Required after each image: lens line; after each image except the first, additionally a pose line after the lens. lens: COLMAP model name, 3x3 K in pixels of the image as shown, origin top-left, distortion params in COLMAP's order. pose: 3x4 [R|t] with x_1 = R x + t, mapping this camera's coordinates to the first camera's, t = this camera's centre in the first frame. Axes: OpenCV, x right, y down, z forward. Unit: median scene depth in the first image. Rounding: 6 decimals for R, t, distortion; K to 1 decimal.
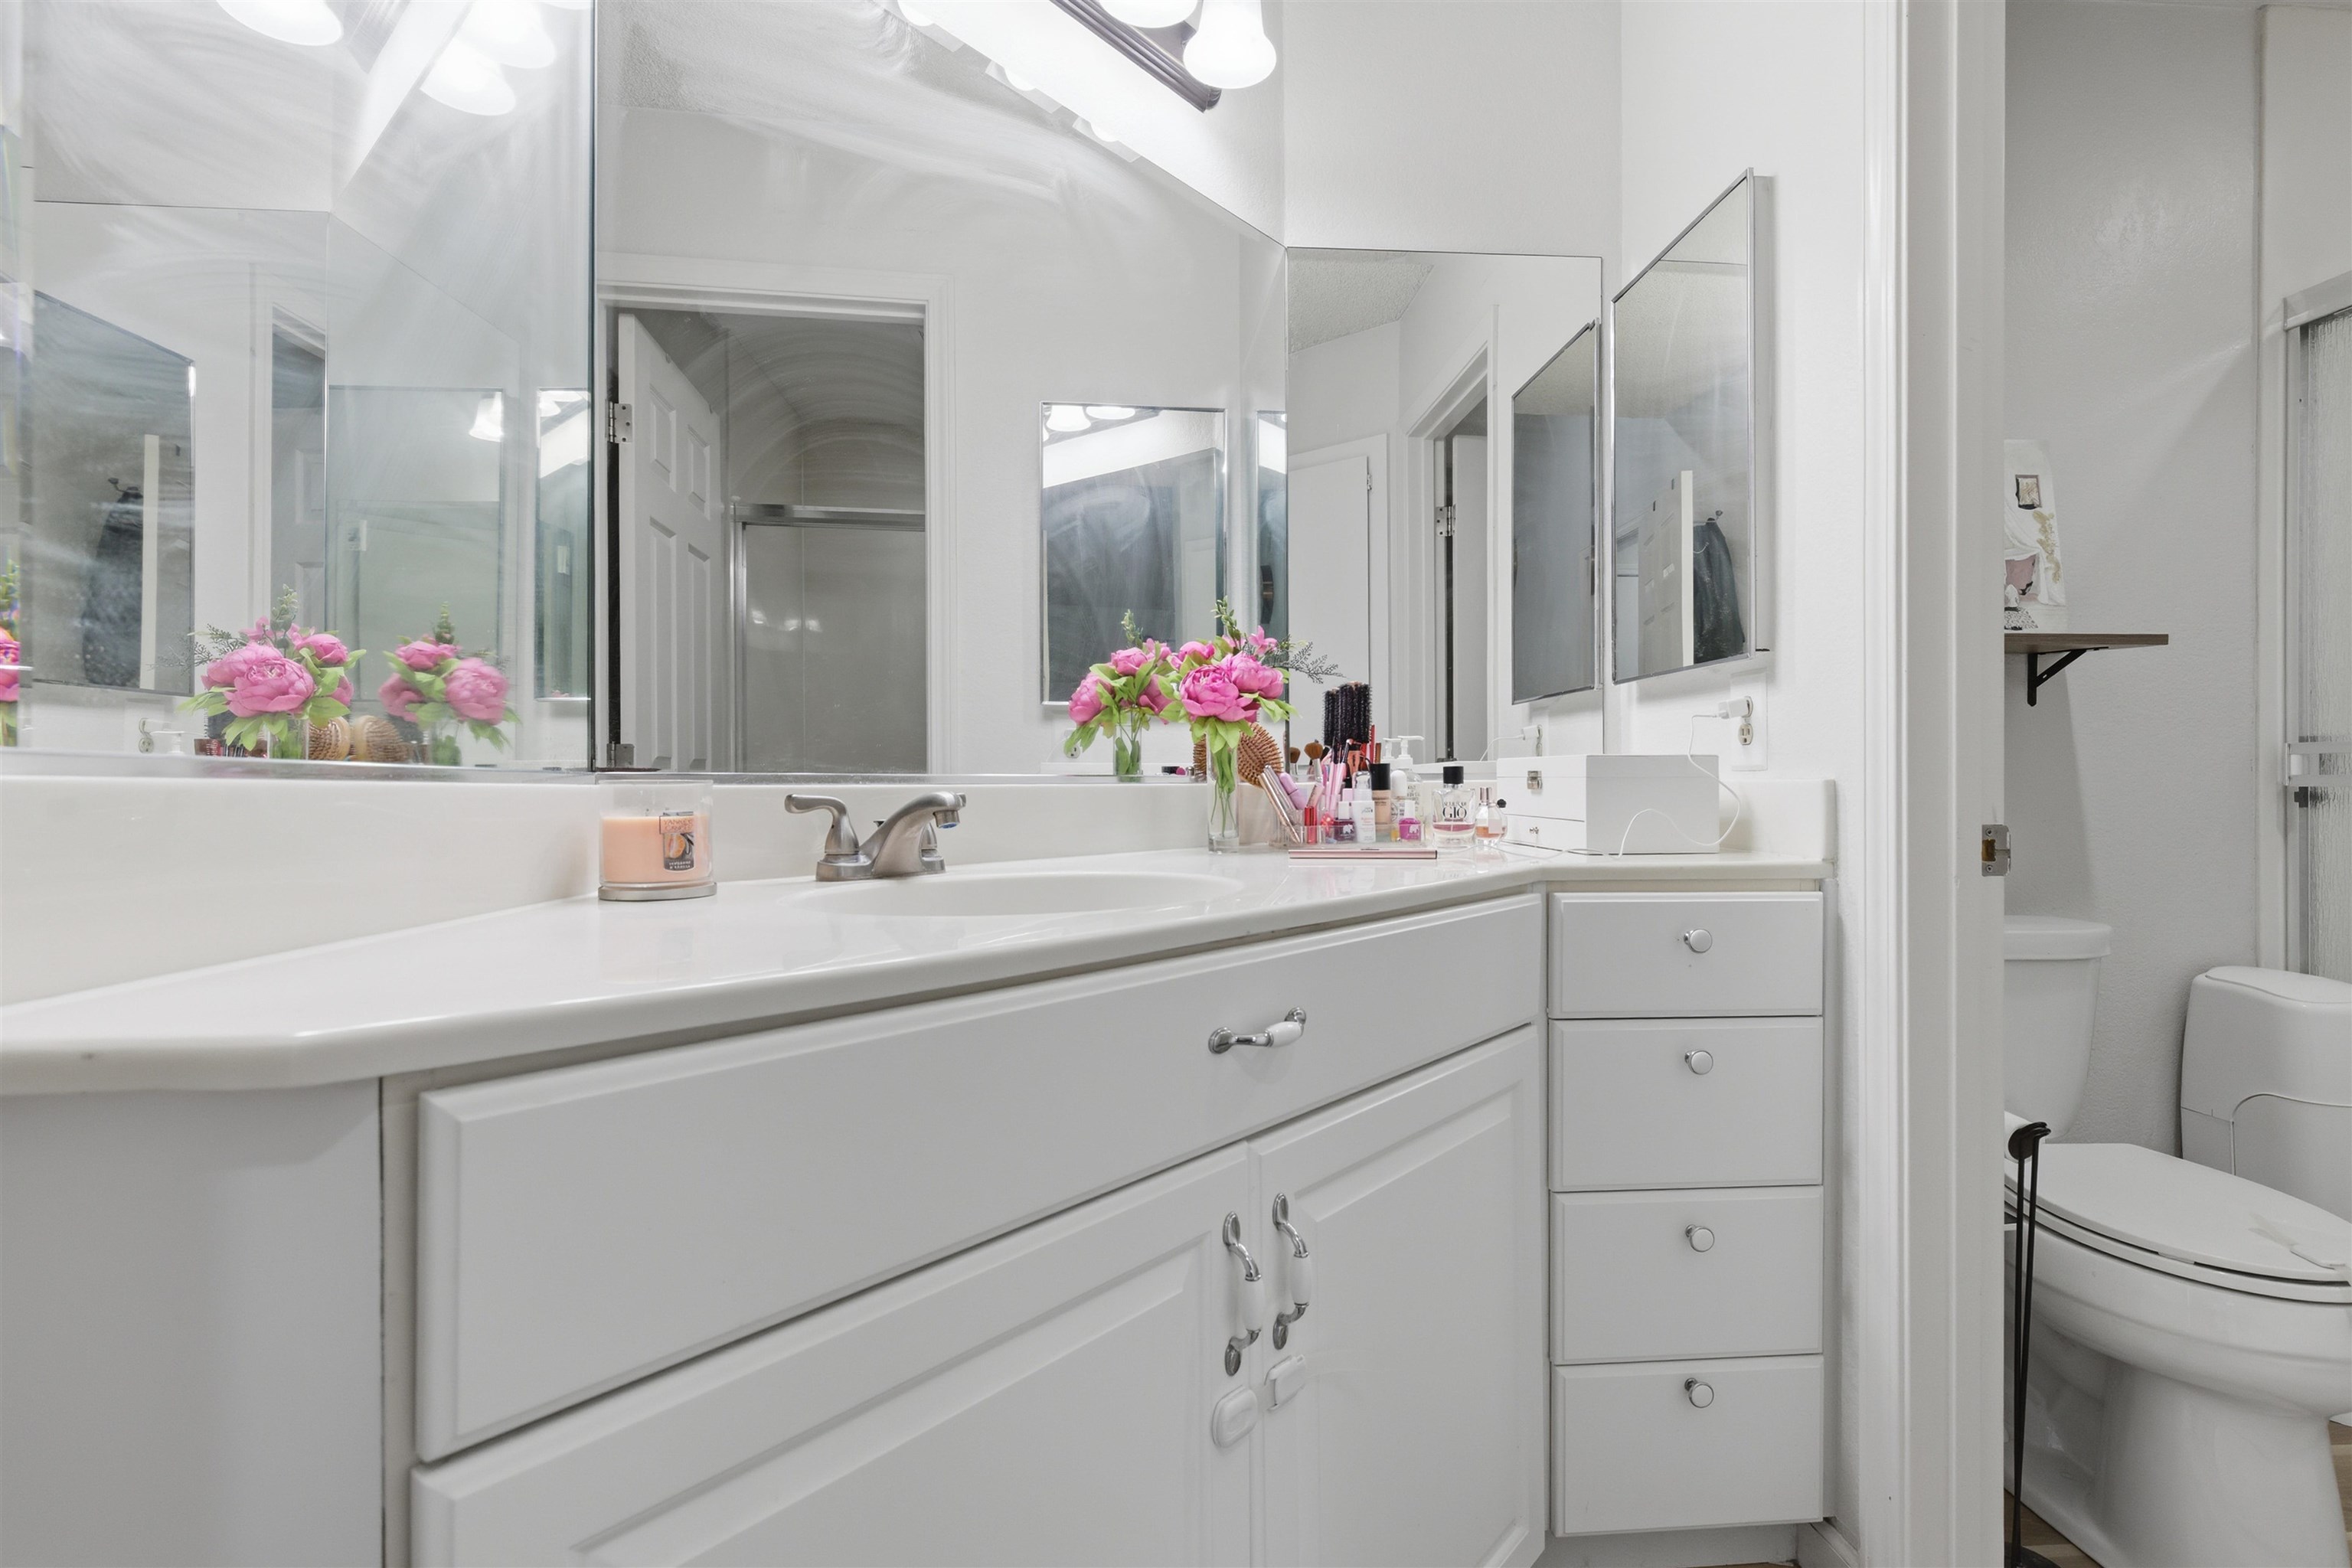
lens RADIAL K [[1111.3, 0, 1198.7], [0, 1111.3, 798.3], [0, 0, 1]] dist [0.000526, -0.001999]
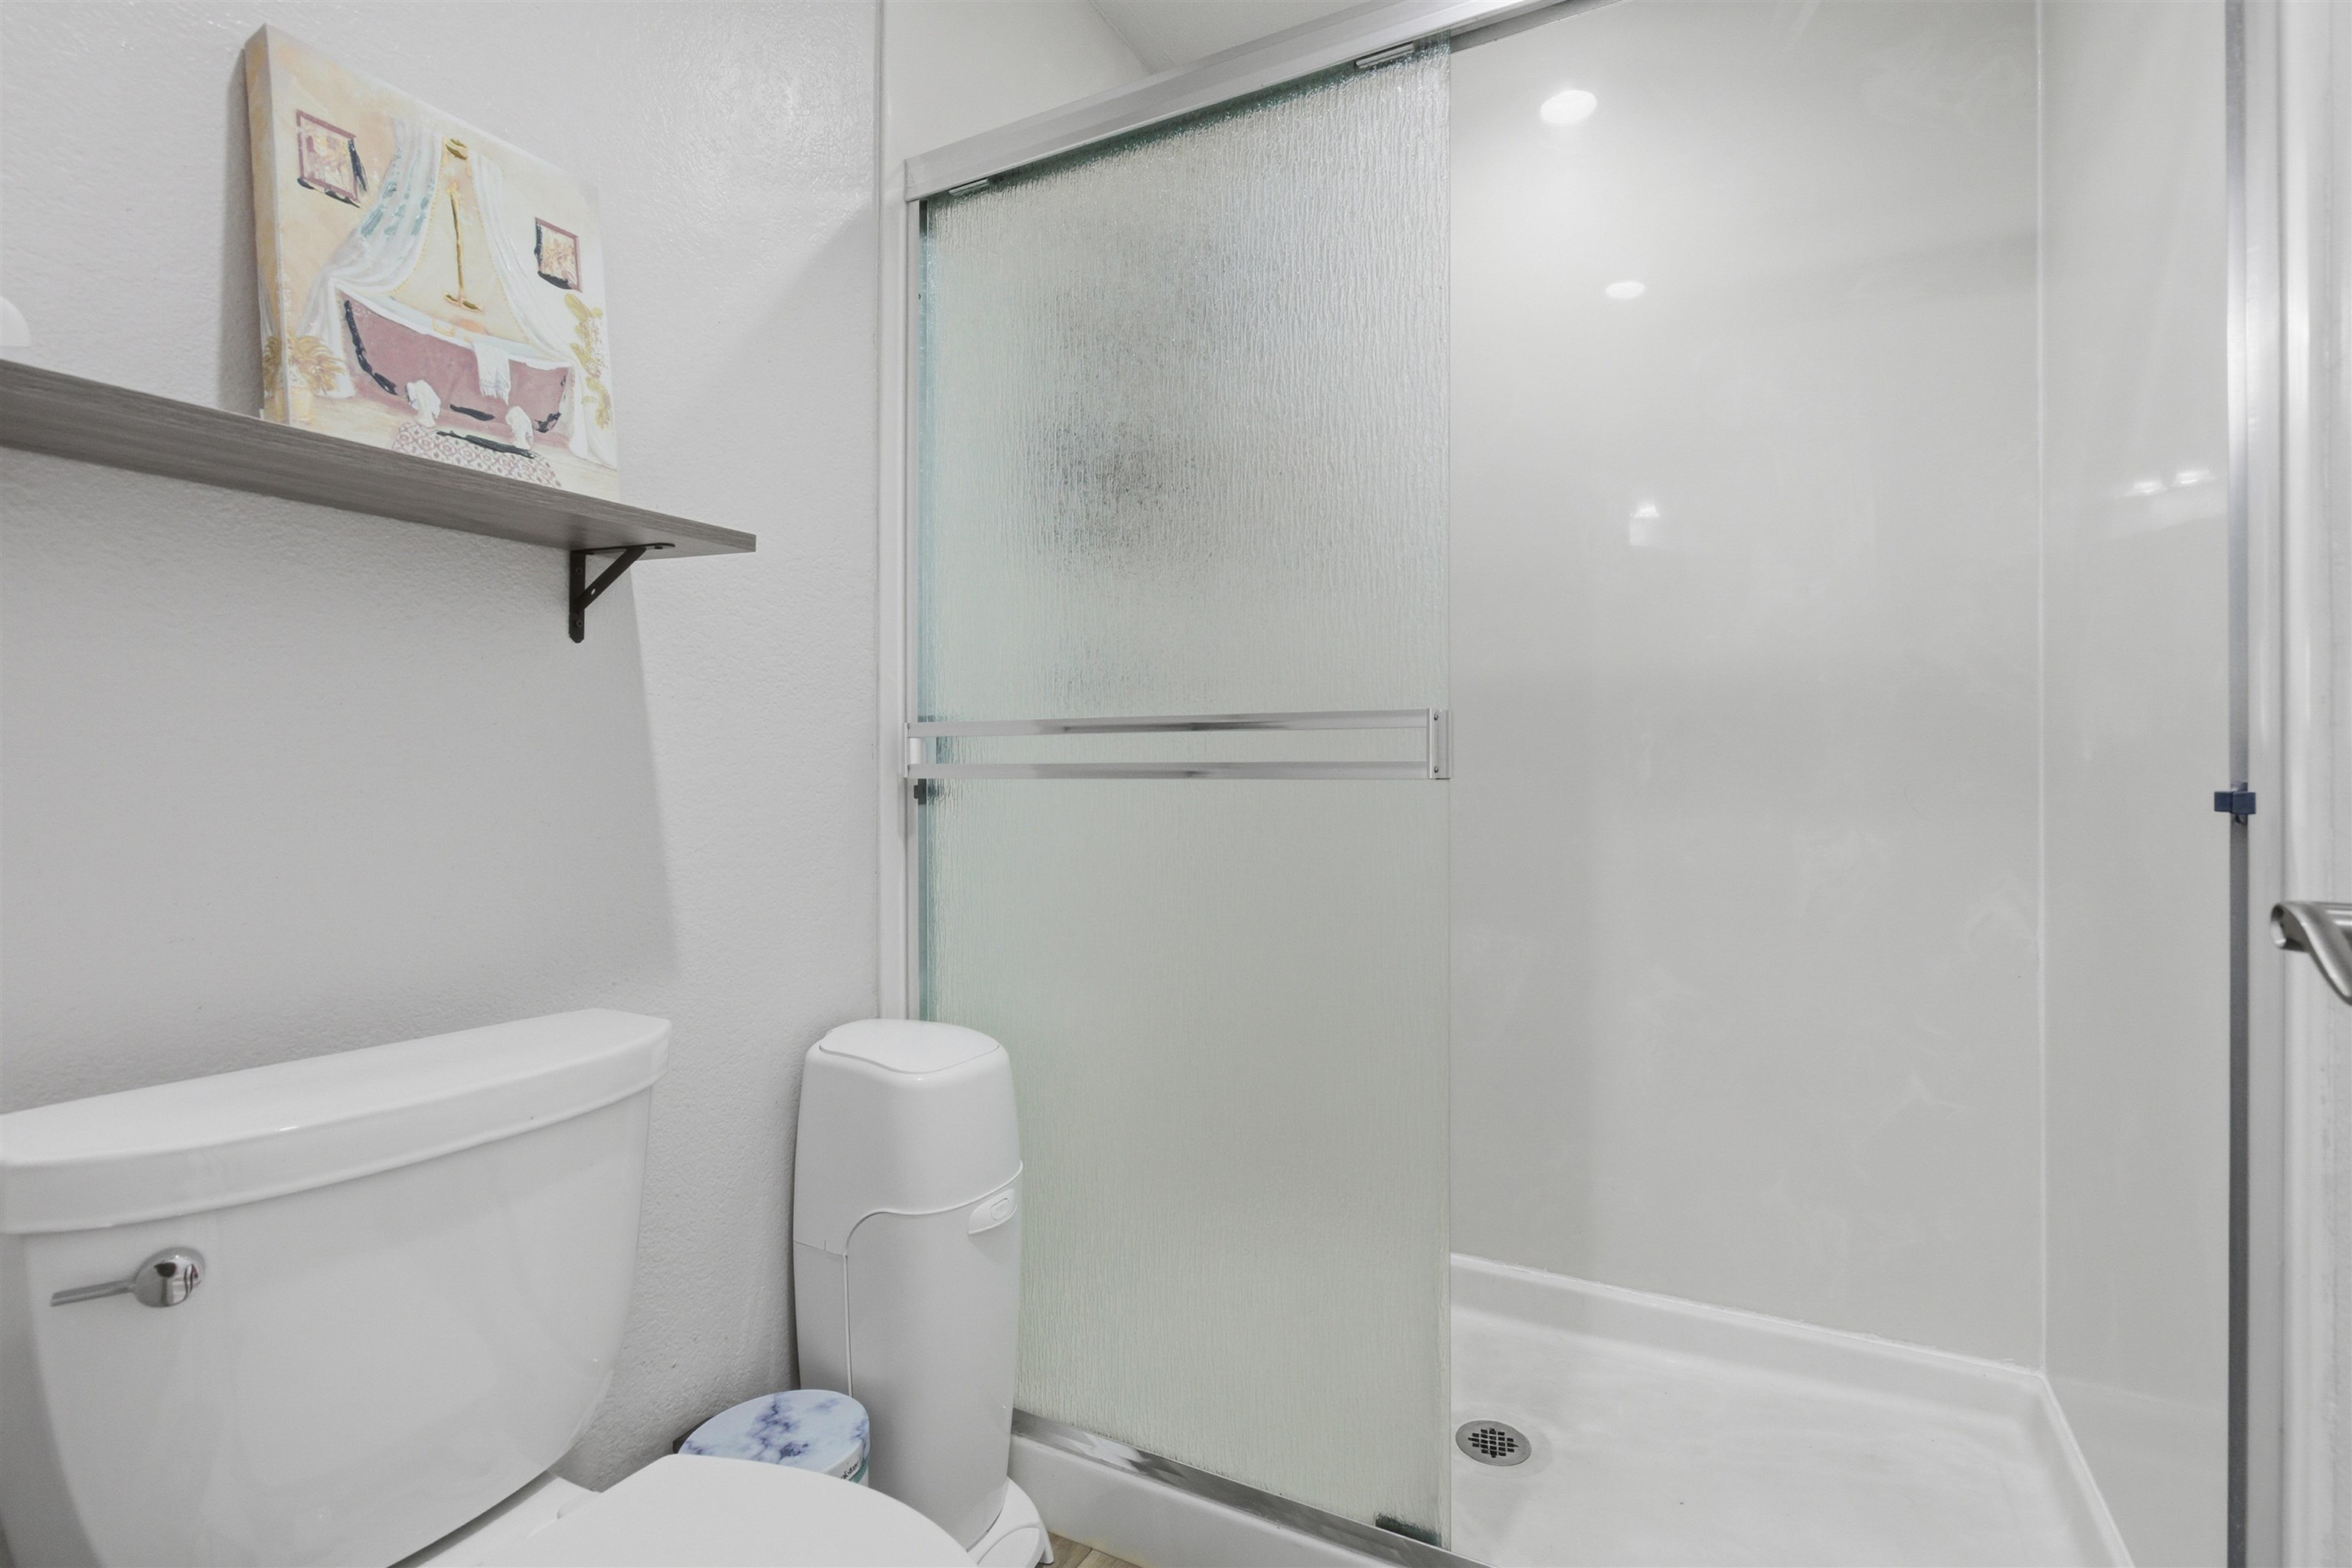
lens RADIAL K [[1111.3, 0, 1186.8], [0, 1111.3, 785.0], [0, 0, 1]] dist [0.000526, -0.001999]
pose [[0.536955, -0.006475, 0.843586, 0.438057], [-0.000282, 0.999969, 0.007855, -0.012629], [-0.843611, -0.004456, 0.536937, 0.424860]]
